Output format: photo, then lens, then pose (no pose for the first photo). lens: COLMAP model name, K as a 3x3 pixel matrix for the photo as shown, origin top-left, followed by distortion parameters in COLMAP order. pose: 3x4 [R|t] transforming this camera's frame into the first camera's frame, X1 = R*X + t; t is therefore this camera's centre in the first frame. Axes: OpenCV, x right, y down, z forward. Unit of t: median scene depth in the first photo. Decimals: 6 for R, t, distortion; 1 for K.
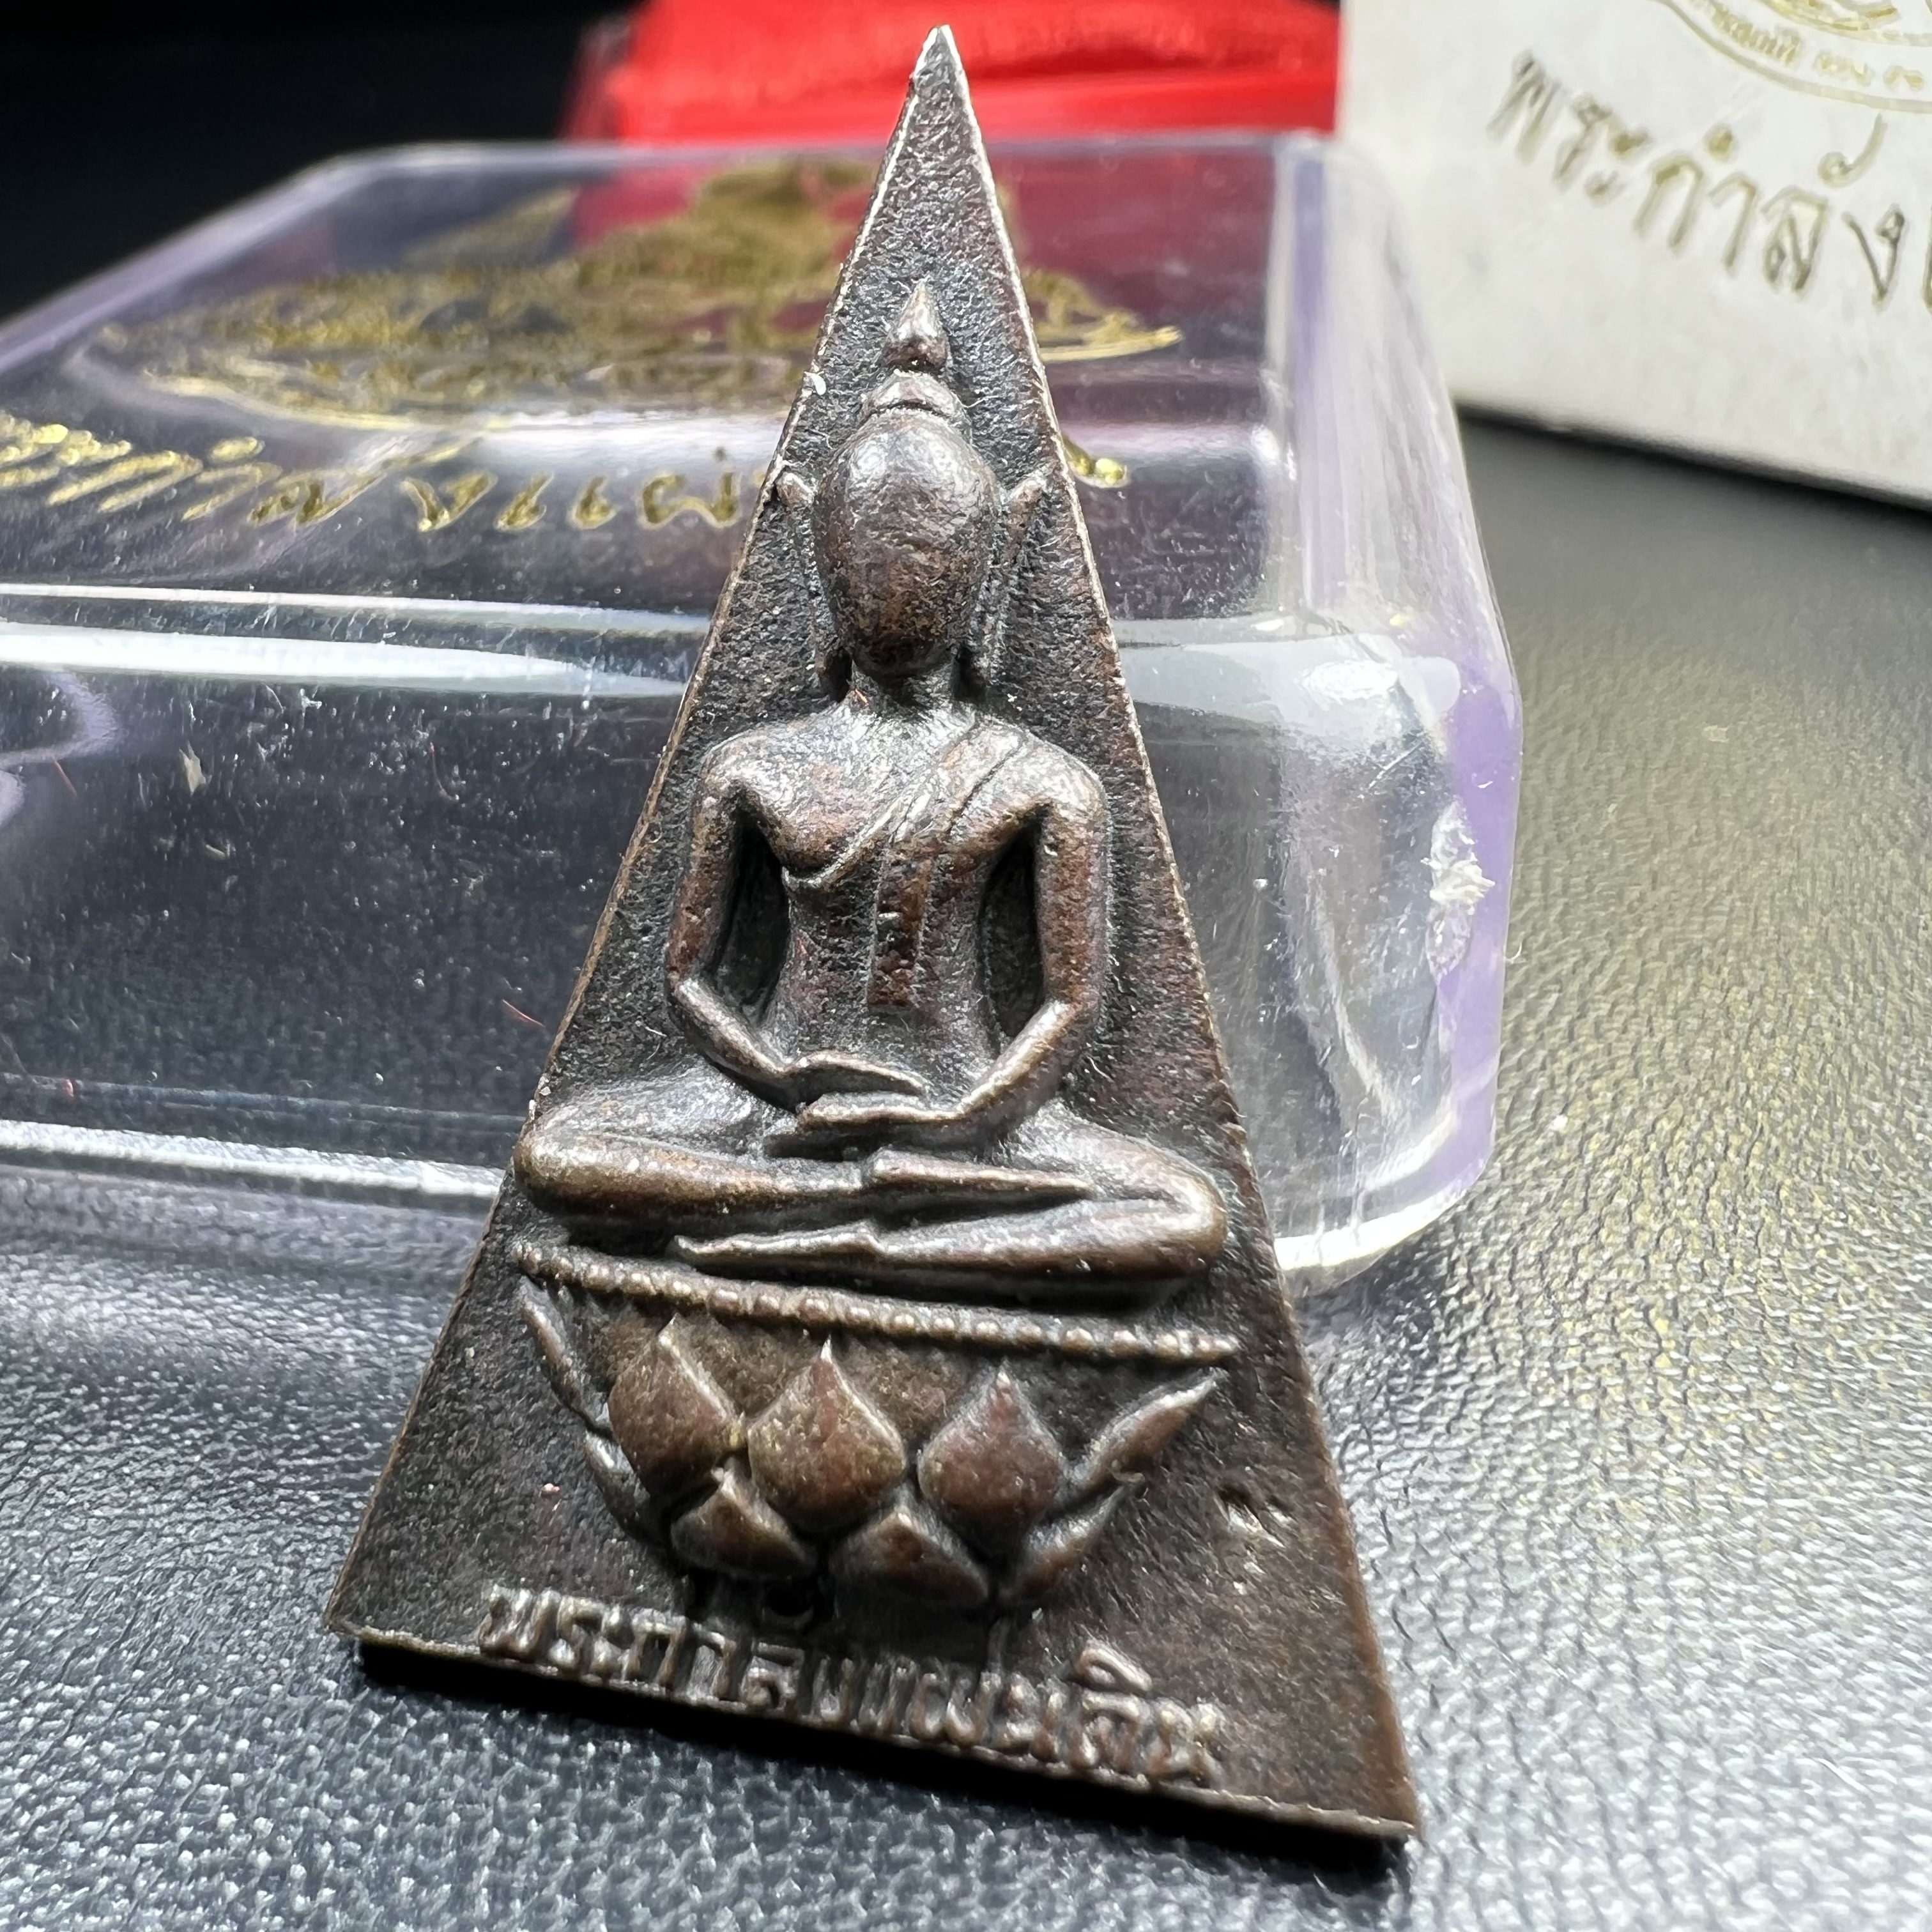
lens RADIAL K [[2011.8, 0, 706.6], [0, 2011.8, 820.3], [0, 0, 1]] dist [0.009285, -0.049600]
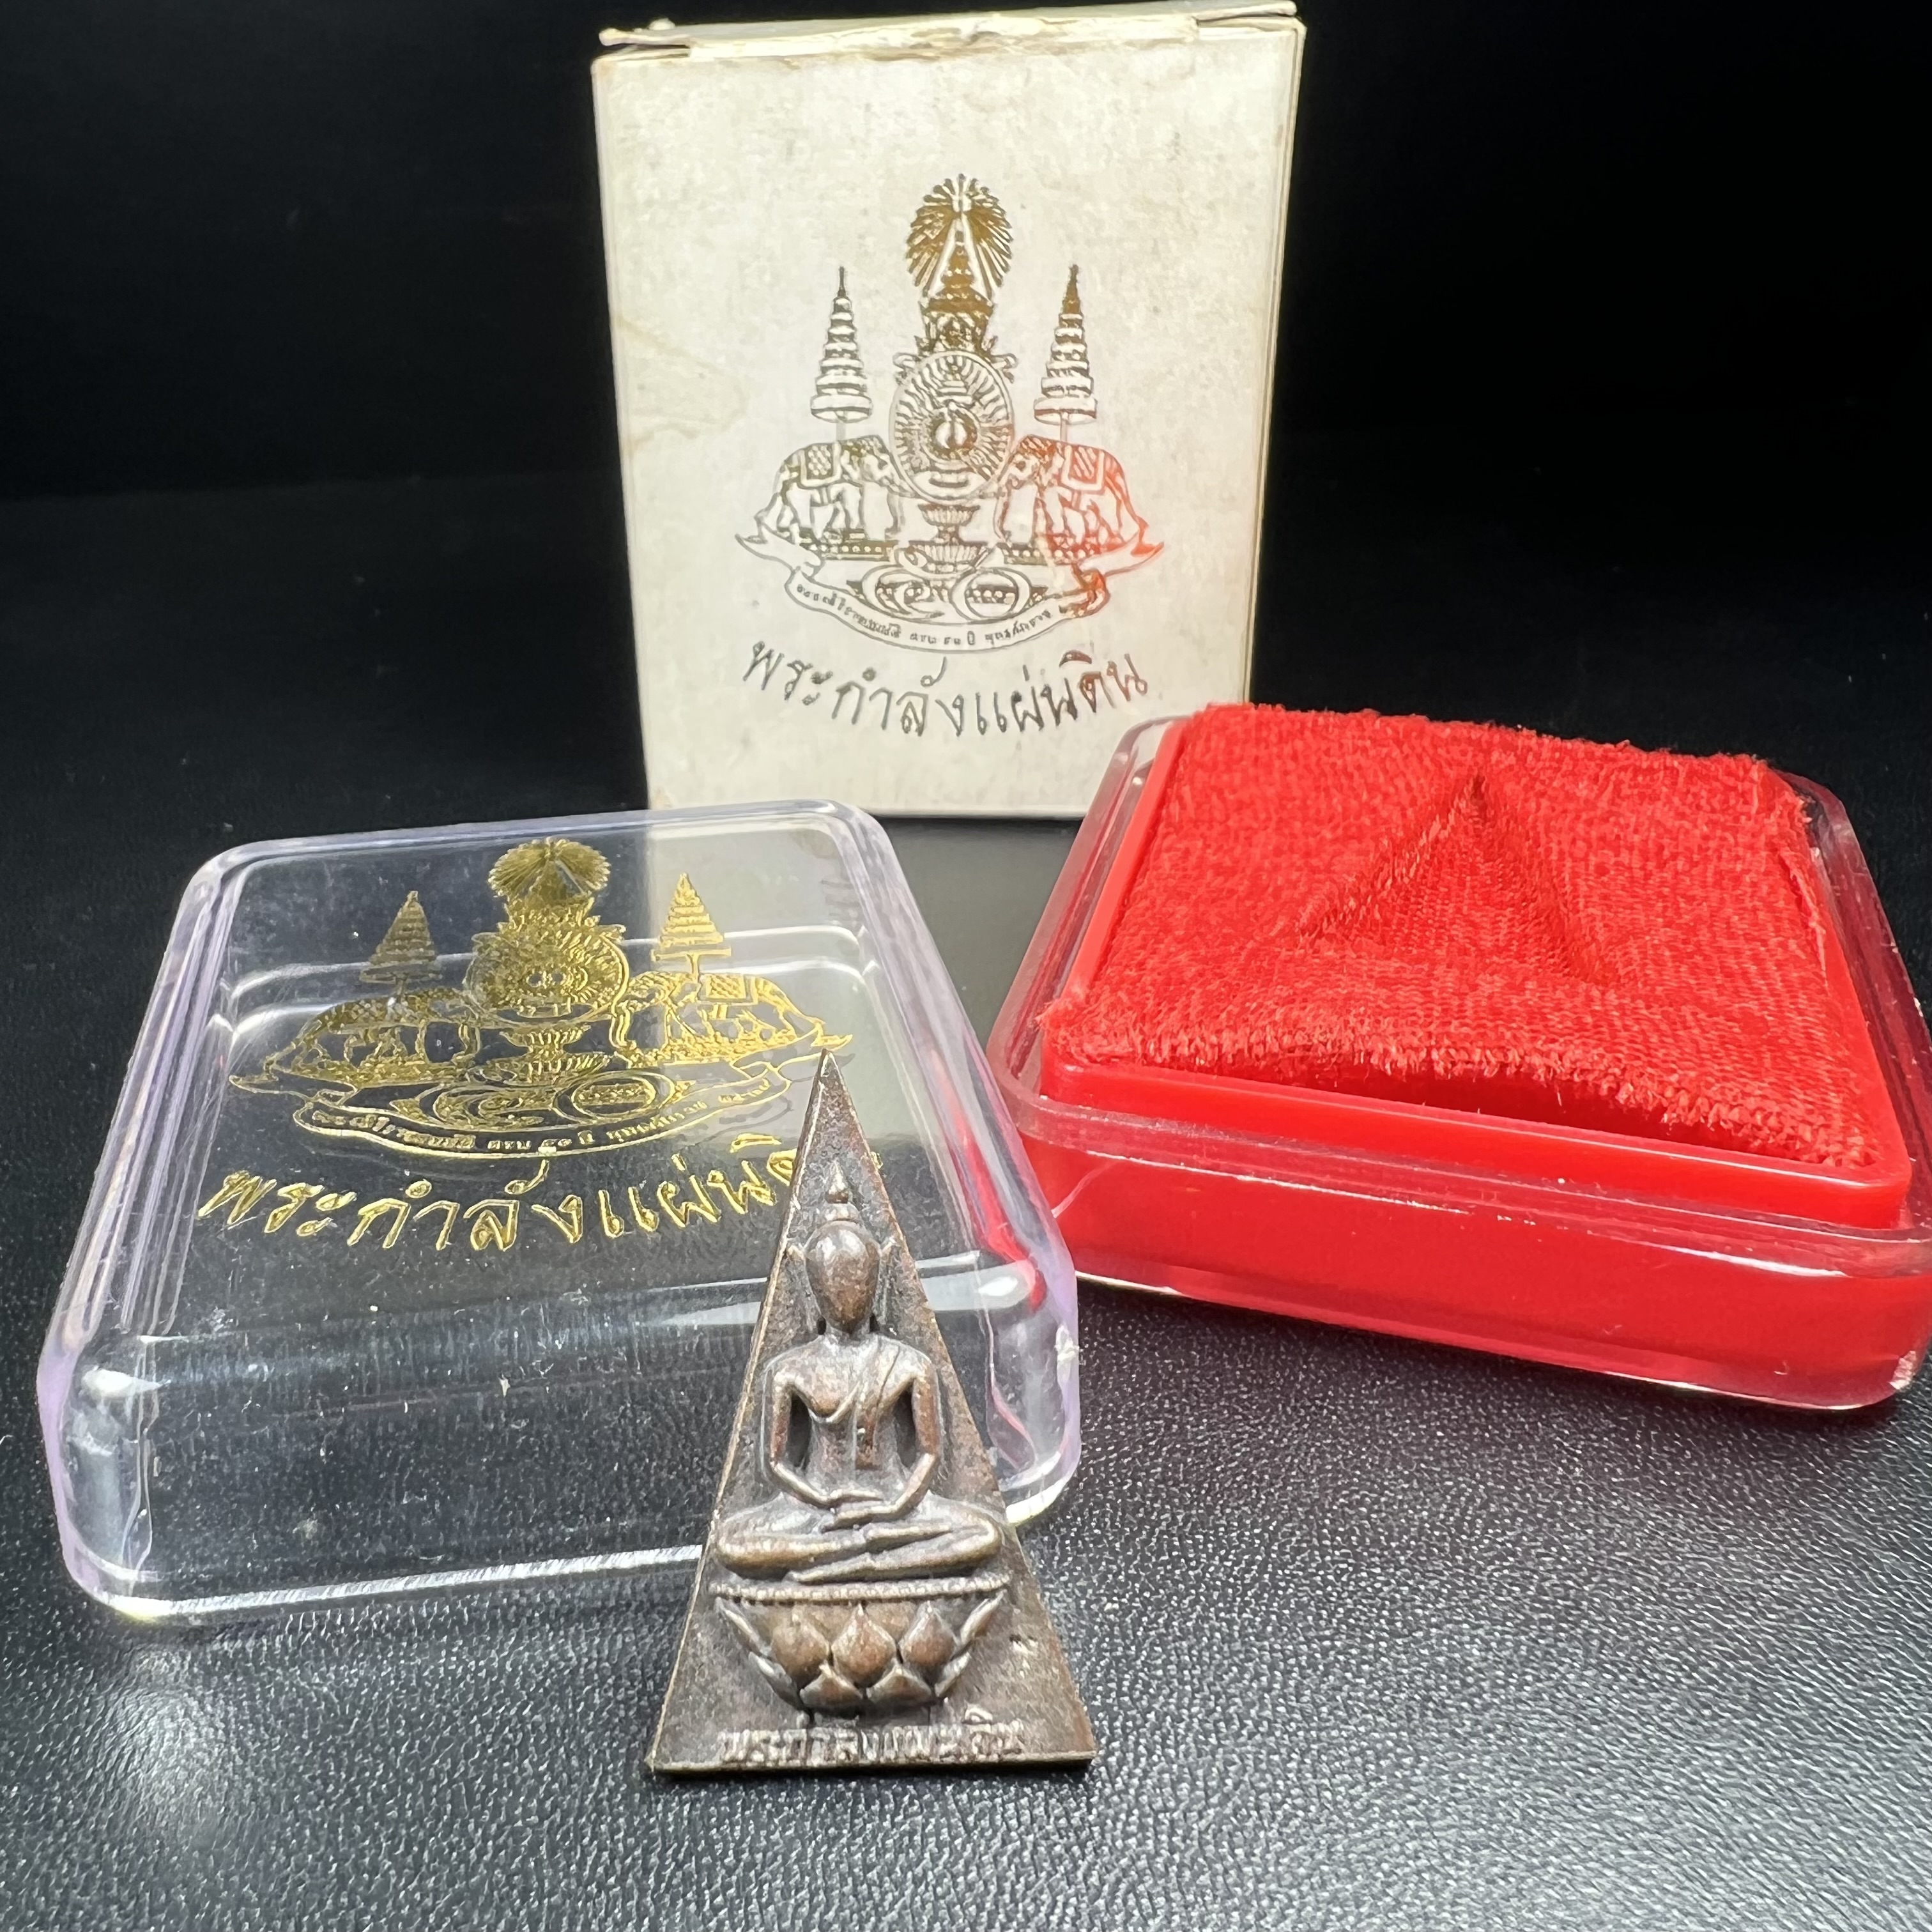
lens RADIAL K [[2019.1, 0, 709.9], [0, 2019.1, 819.3], [0, 0, 1]] dist [0.005693, -0.051550]
pose [[0.965525, -0.081300, 0.247289, -0.641306], [0.102821, 0.991840, -0.075376, -0.528961], [-0.239143, 0.098204, 0.966005, -1.447649]]
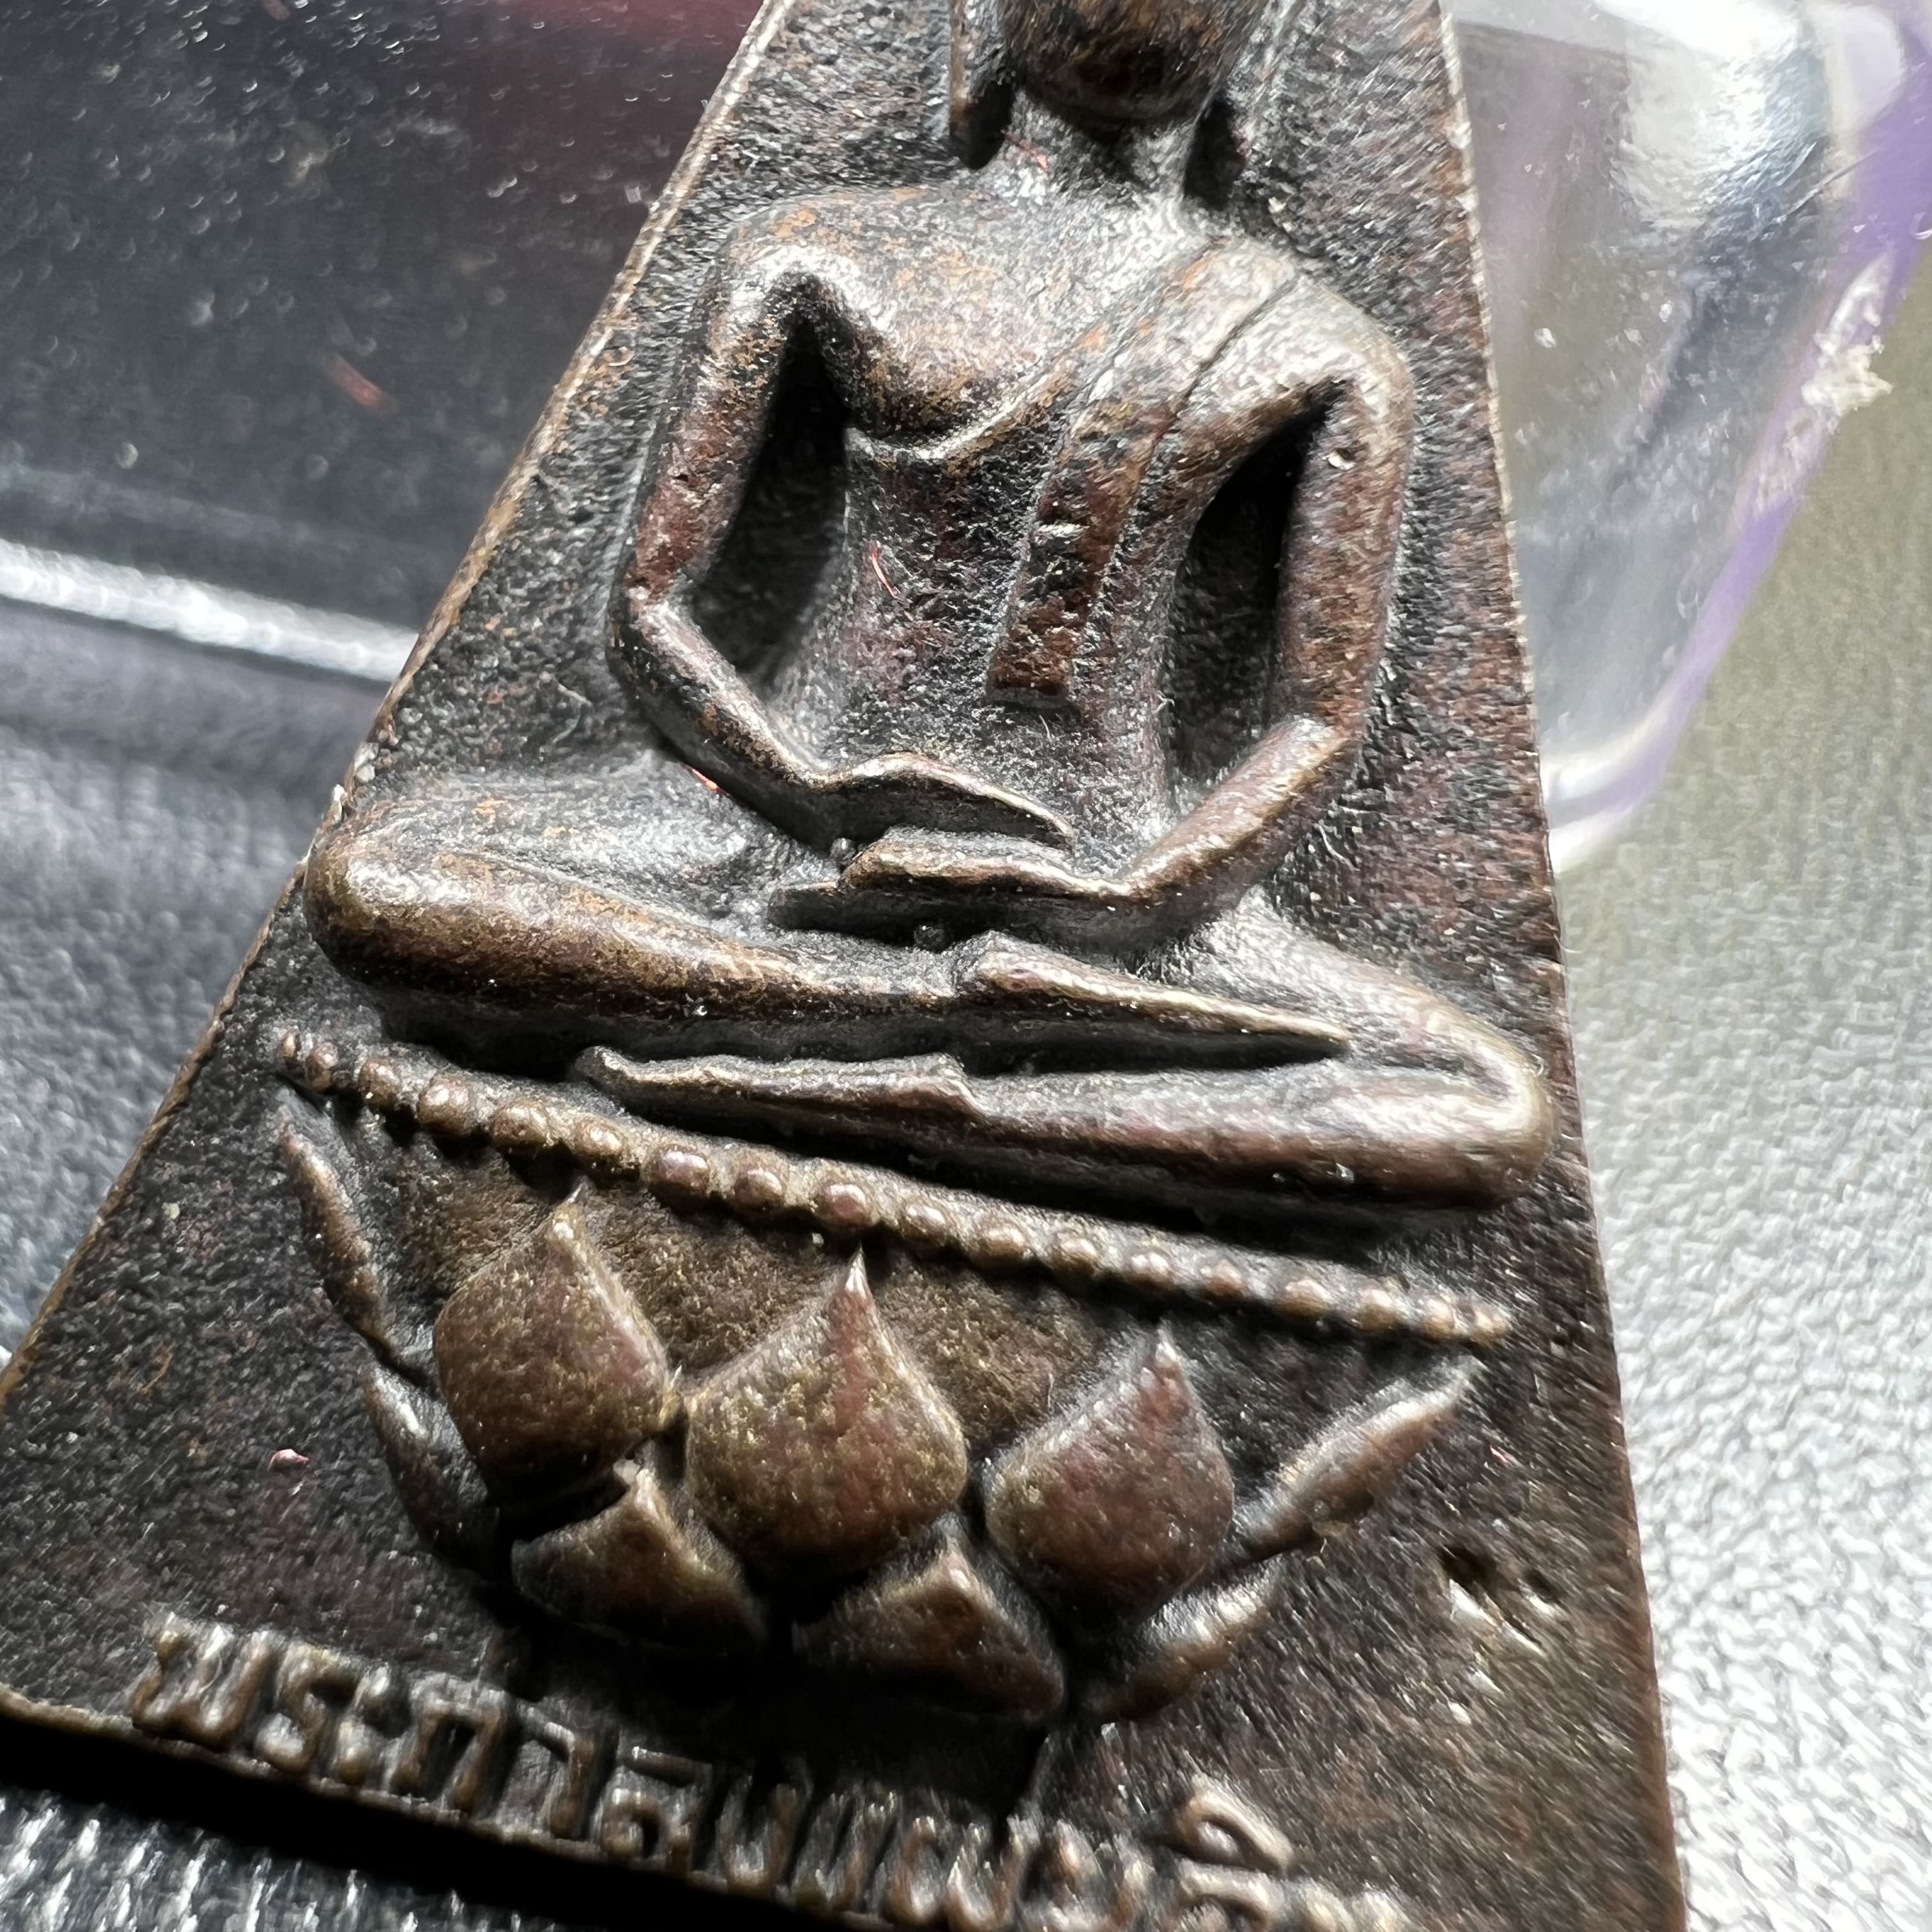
lens RADIAL K [[2031.7, 0, 715.3], [0, 2031.7, 820.3], [0, 0, 1]] dist [-0.007851, -0.027731]
pose [[0.969875, 0.128412, 0.207010, -0.106403], [-0.143921, 0.987669, 0.061622, 0.103320], [-0.196544, -0.089558, 0.976396, 0.442285]]
